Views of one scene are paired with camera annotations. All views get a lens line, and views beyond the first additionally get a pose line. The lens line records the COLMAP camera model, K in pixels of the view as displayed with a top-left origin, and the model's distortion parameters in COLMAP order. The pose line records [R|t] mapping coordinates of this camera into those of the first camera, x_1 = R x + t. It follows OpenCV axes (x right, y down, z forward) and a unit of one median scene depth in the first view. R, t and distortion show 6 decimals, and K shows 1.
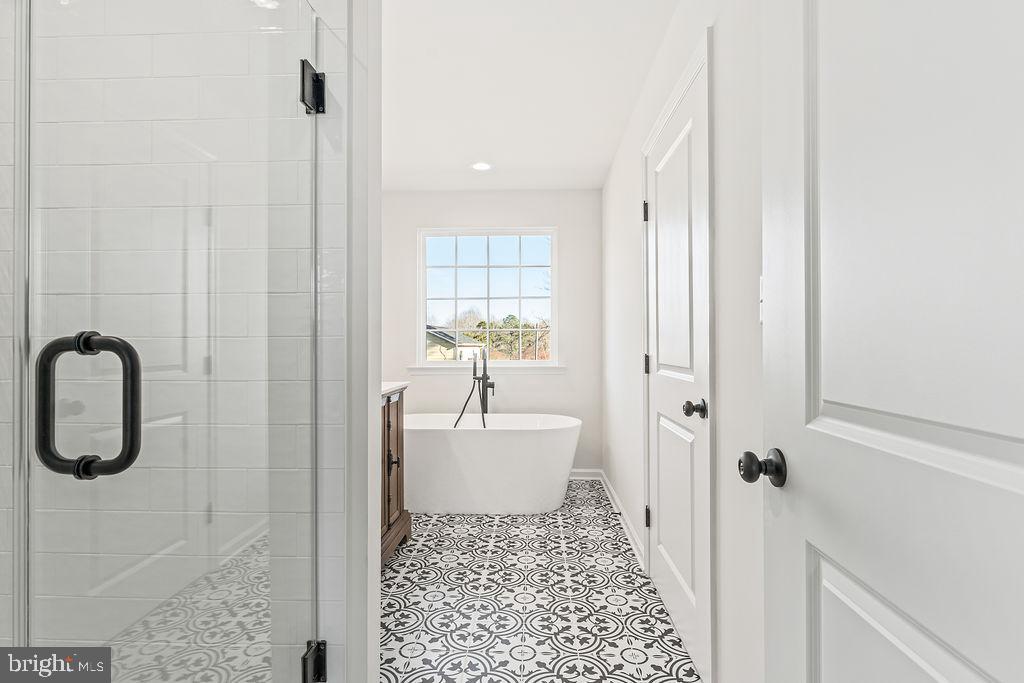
lens RADIAL K [[497.5, 0, 510.6], [0, 497.5, 342.6], [0, 0, 1]] dist [0.000139, -0.000396]
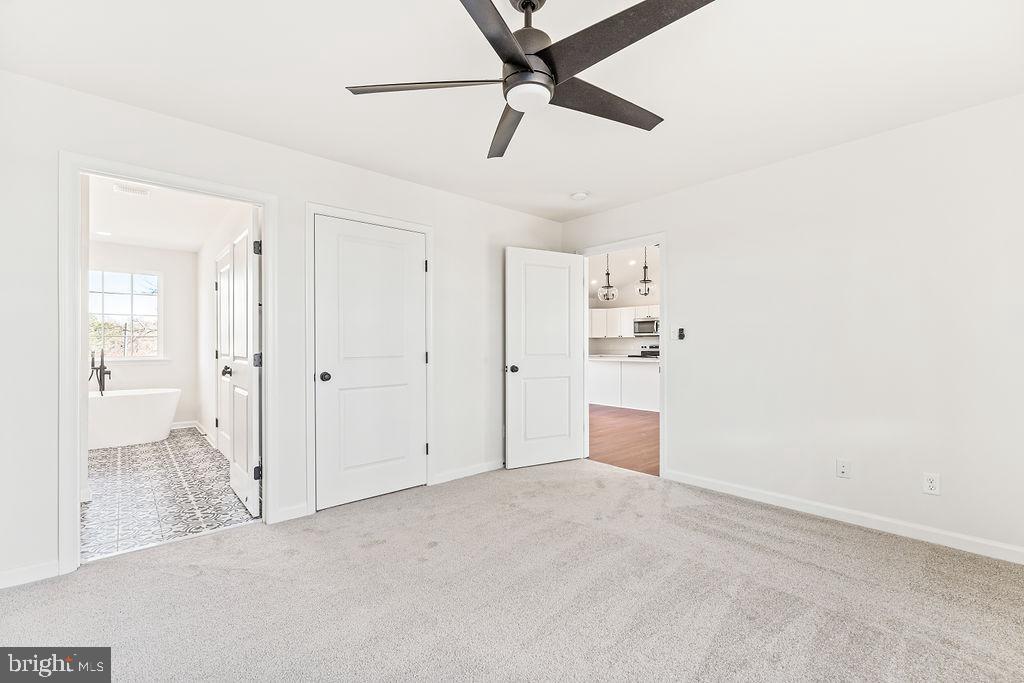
lens RADIAL K [[440.7, 0, 510.2], [0, 440.7, 346.8], [0, 0, 1]] dist [0.000378, 0.000111]
pose [[0.713679, 0.001963, 0.700470, -0.121306], [-0.006627, 0.999970, 0.003949, -0.006996], [-0.700442, -0.007461, 0.713671, -0.938497]]
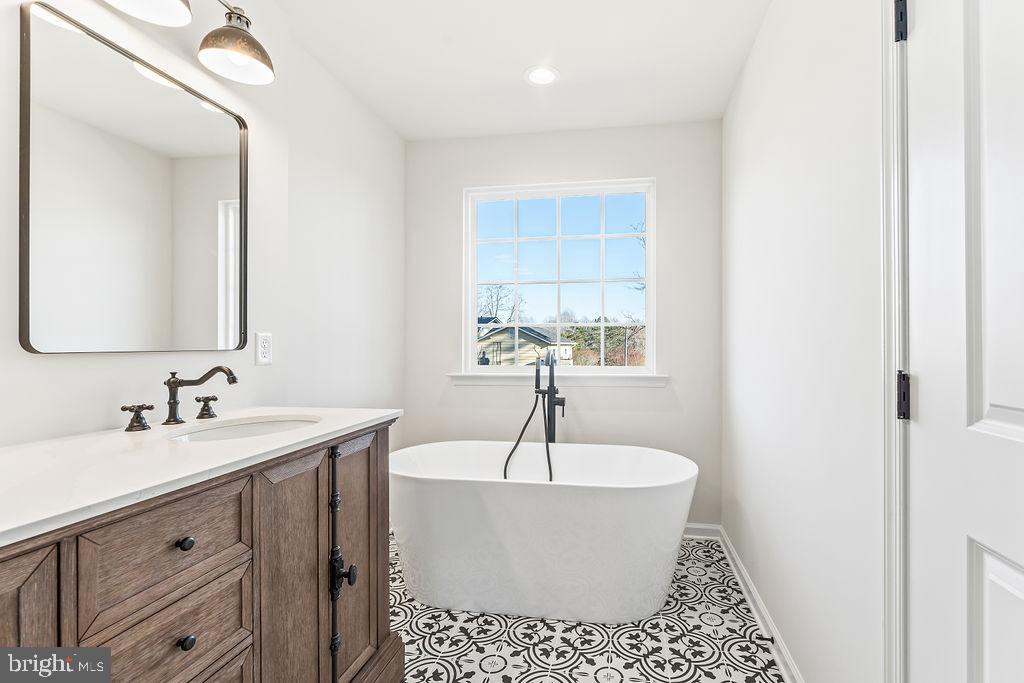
lens RADIAL K [[440.7, 0, 558.1], [0, 440.7, 352.1], [0, 0, 1]] dist [0.000378, 0.000111]
pose [[0.995010, 0.003564, -0.099713, 0.022607], [-0.001172, 0.999710, 0.024042, 0.000036], [0.099770, -0.023805, 0.994726, 0.439184]]
